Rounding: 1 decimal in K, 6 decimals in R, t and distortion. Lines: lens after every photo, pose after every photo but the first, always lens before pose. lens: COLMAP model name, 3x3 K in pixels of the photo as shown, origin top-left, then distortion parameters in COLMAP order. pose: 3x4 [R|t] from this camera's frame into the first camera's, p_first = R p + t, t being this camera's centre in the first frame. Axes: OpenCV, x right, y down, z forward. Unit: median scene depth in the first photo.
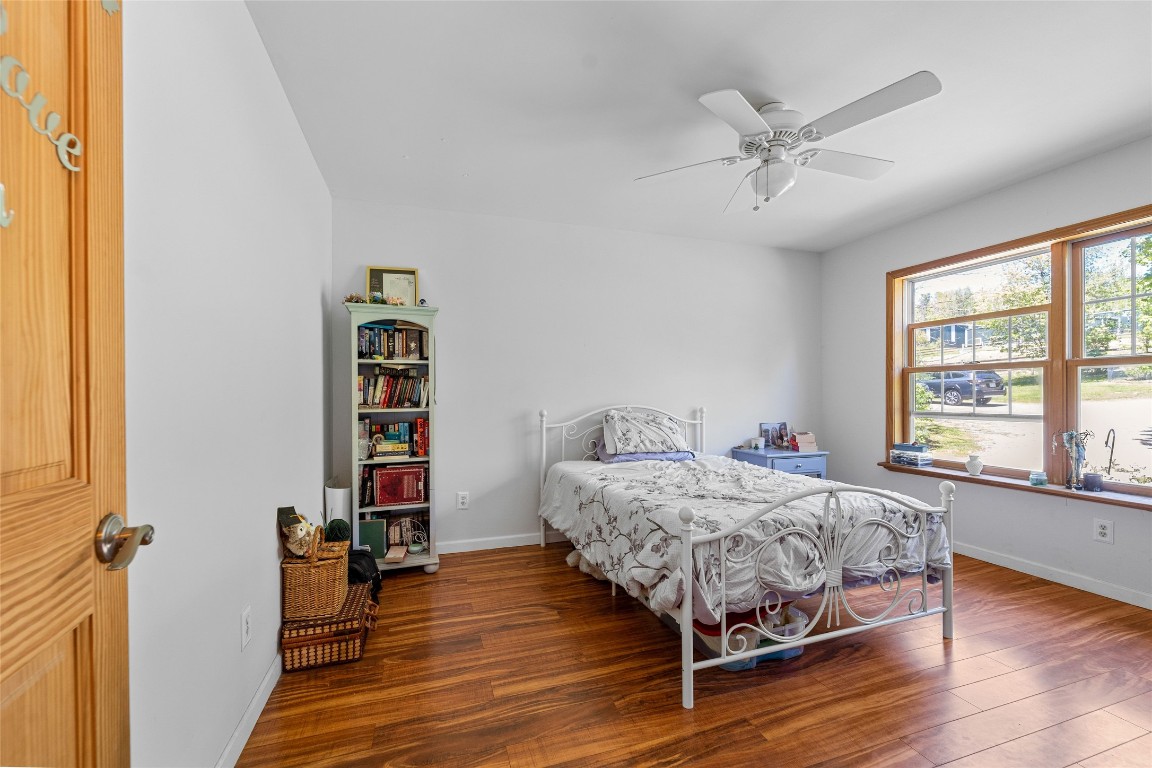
lens RADIAL K [[483.1, 0, 572.4], [0, 483.1, 379.6], [0, 0, 1]] dist [-0.000160, -0.000483]
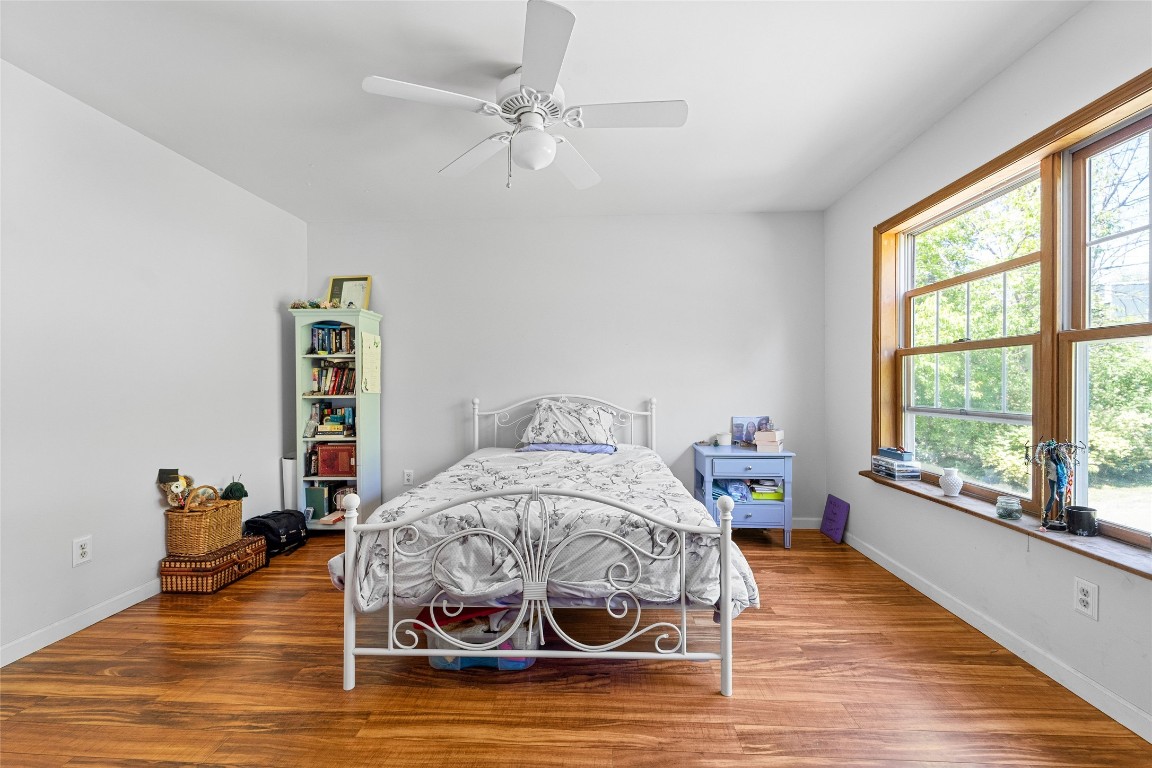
lens RADIAL K [[463.2, 0, 542.1], [0, 463.2, 373.6], [0, 0, 1]] dist [0.000002, -0.000078]
pose [[0.928366, -0.006794, -0.371606, 0.564842], [0.010283, 0.999920, 0.007409, 0.003066], [0.371526, -0.010700, 0.928361, 0.140497]]
